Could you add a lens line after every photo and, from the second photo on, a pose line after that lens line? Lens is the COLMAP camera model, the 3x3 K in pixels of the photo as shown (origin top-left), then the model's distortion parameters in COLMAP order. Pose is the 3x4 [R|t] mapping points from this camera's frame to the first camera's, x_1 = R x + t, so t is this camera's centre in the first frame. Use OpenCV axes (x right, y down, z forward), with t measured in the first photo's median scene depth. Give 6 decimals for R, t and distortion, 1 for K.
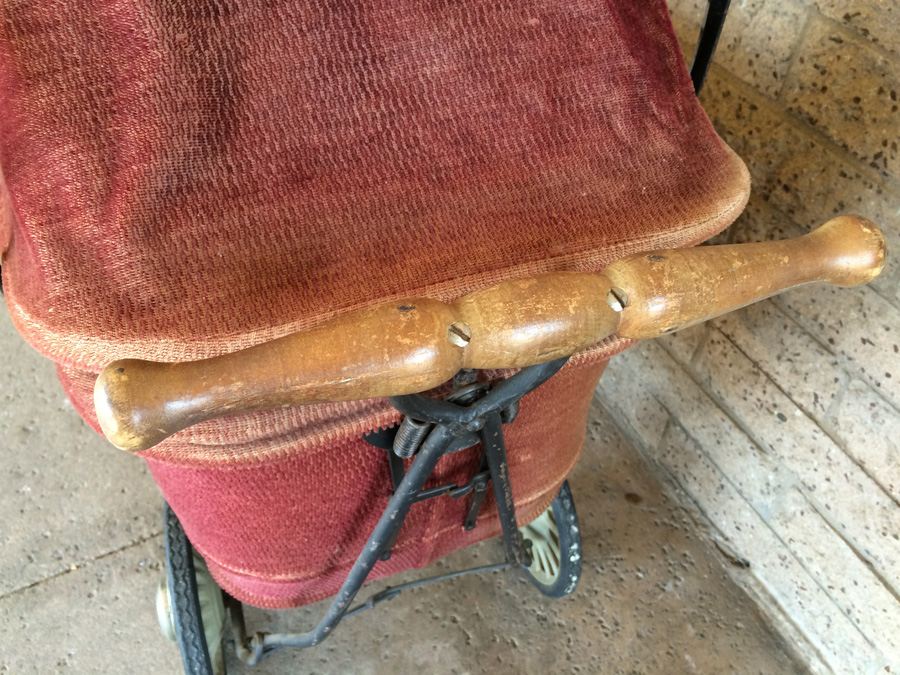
lens RADIAL K [[769.2, 0, 449.9], [0, 769.2, 335.0], [0, 0, 1]] dist [0.080956, -0.116554]
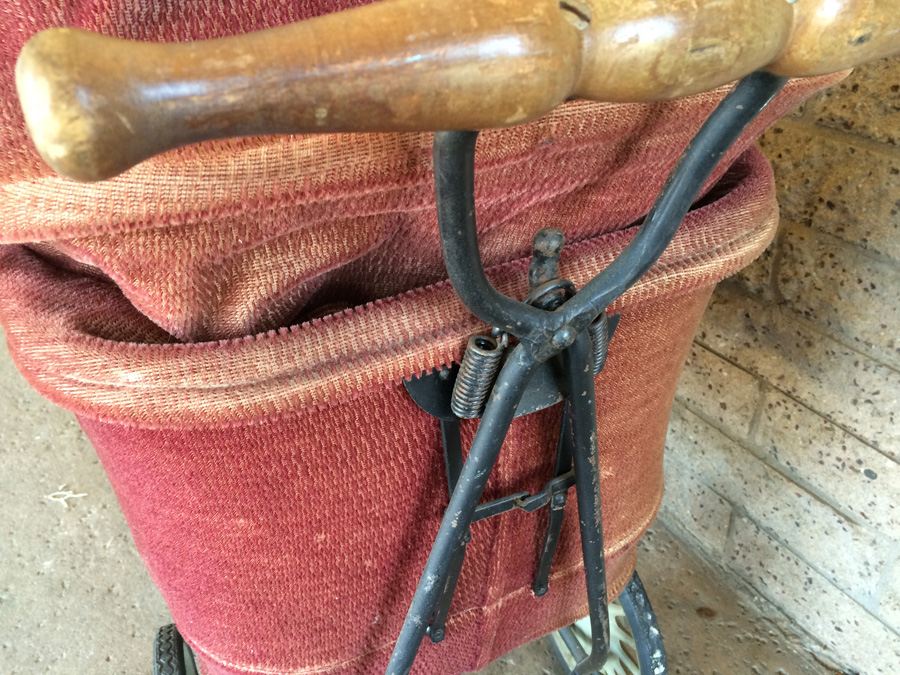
lens RADIAL K [[769.2, 0, 450.2], [0, 769.2, 340.2], [0, 0, 1]] dist [0.080956, -0.116554]
pose [[0.995940, -0.088851, 0.014486, -0.035406], [0.089760, 0.967766, -0.235311, 0.115832], [0.006889, 0.235656, 0.971812, 0.112434]]
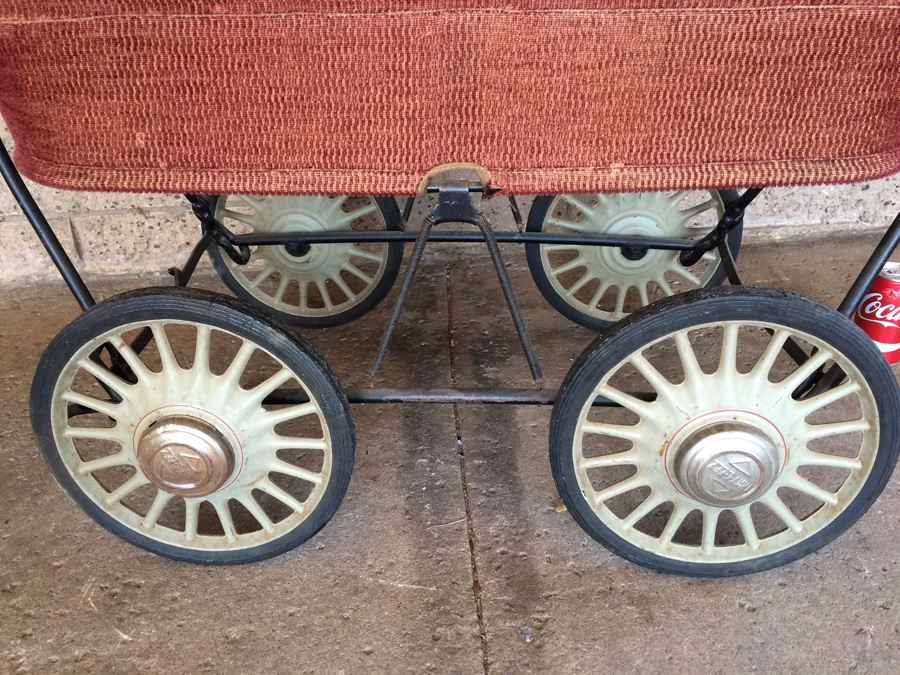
lens RADIAL K [[769.2, 0, 451.7], [0, 769.2, 341.7], [0, 0, 1]] dist [0.080956, -0.116554]
pose [[0.389754, -0.501724, 0.772246, -0.834619], [0.699177, 0.706980, 0.106445, 0.036954], [-0.599369, 0.498449, 0.626342, 0.612941]]
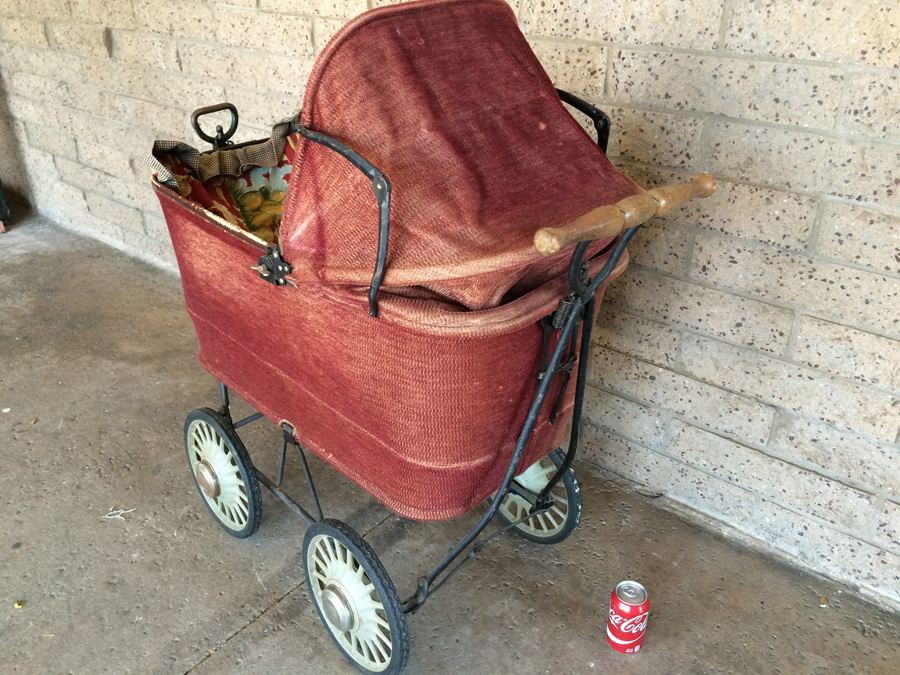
lens RADIAL K [[769.2, 0, 448.4], [0, 769.2, 340.3], [0, 0, 1]] dist [0.080956, -0.116554]
pose [[0.917128, -0.216991, 0.334353, -0.489859], [0.305316, 0.921688, -0.239317, 0.278189], [-0.256240, 0.321568, 0.911556, -0.414677]]
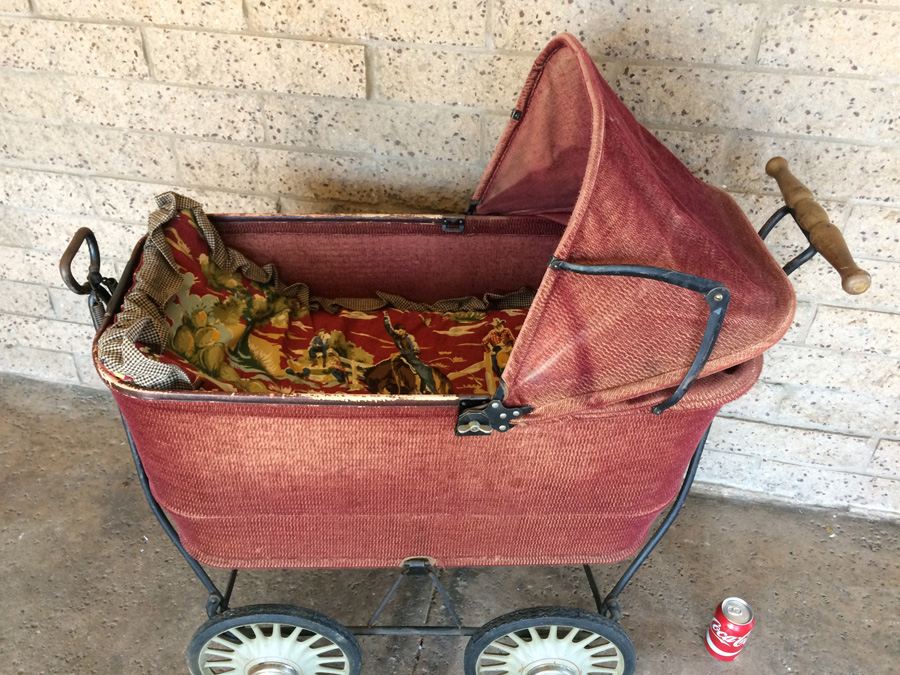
lens RADIAL K [[769.2, 0, 451.5], [0, 769.2, 340.2], [0, 0, 1]] dist [0.080956, -0.116554]
pose [[0.619794, -0.507997, 0.598158, -0.739052], [0.568548, 0.816058, 0.103940, -0.355888], [-0.540933, 0.275660, 0.794609, -0.099271]]
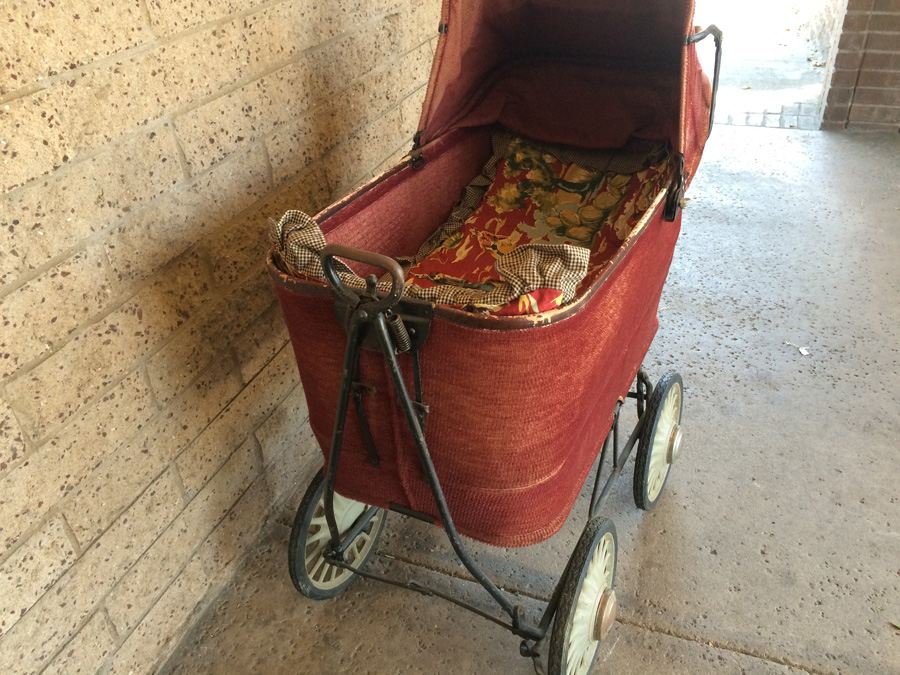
lens RADIAL K [[769.2, 0, 454.0], [0, 769.2, 338.6], [0, 0, 1]] dist [0.080956, -0.116554]
pose [[-0.689984, -0.387319, 0.611478, -0.828846], [0.535156, 0.295844, 0.791255, -1.068688], [-0.487370, 0.873190, 0.003149, 0.858842]]
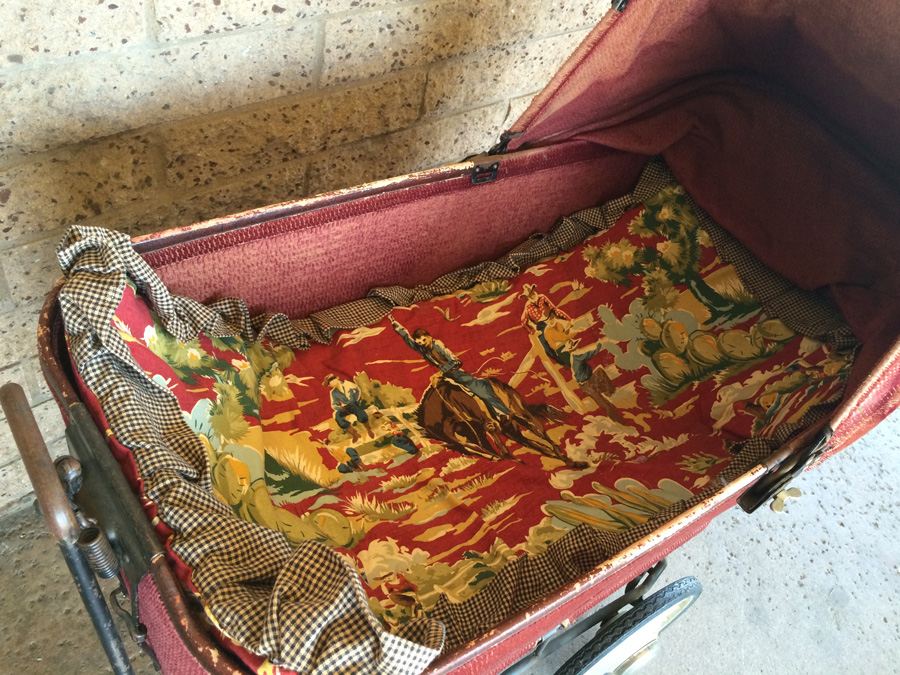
lens RADIAL K [[769.2, 0, 451.0], [0, 769.2, 338.8], [0, 0, 1]] dist [0.080956, -0.116554]
pose [[-0.231195, -0.785718, 0.573756, -0.502650], [0.506812, 0.406134, 0.760392, -0.755740], [-0.830476, 0.466585, 0.304316, 0.501163]]
